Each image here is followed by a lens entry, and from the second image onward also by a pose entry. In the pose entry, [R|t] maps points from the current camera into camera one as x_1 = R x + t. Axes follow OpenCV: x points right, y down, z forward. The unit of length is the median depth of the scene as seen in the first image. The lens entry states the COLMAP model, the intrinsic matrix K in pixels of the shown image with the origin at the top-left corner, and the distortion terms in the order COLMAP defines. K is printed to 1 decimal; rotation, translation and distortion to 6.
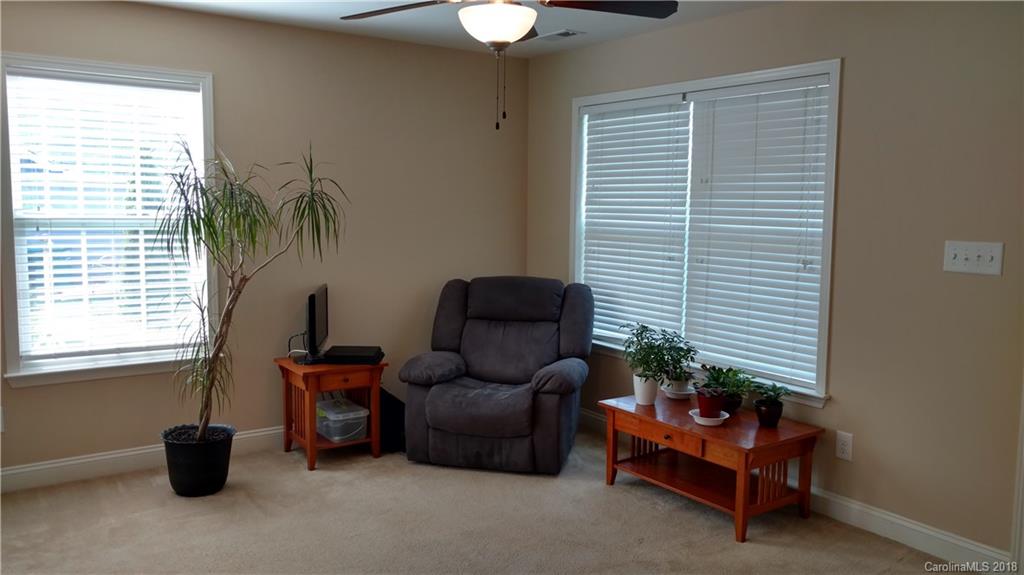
lens RADIAL K [[814.5, 0, 507.9], [0, 814.5, 291.0], [0, 0, 1]] dist [0.017162, 0.111770]
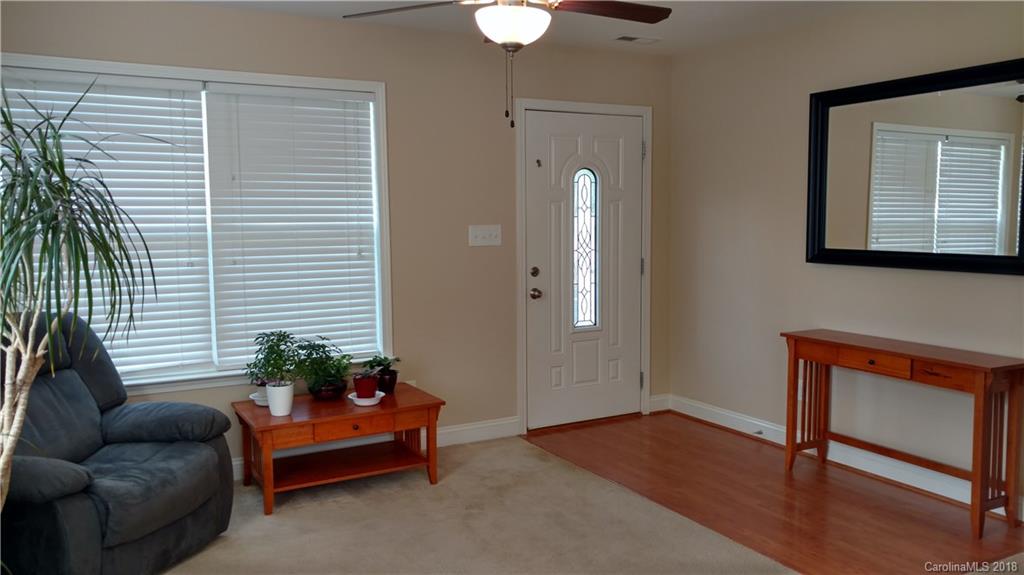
lens RADIAL K [[814.5, 0, 507.9], [0, 814.5, 291.0], [0, 0, 1]] dist [0.017162, 0.111770]
pose [[0.130350, -0.107828, 0.985587, -0.672042], [0.122248, 0.988231, 0.091949, -0.053269], [-0.983903, 0.108501, 0.141997, 0.561422]]
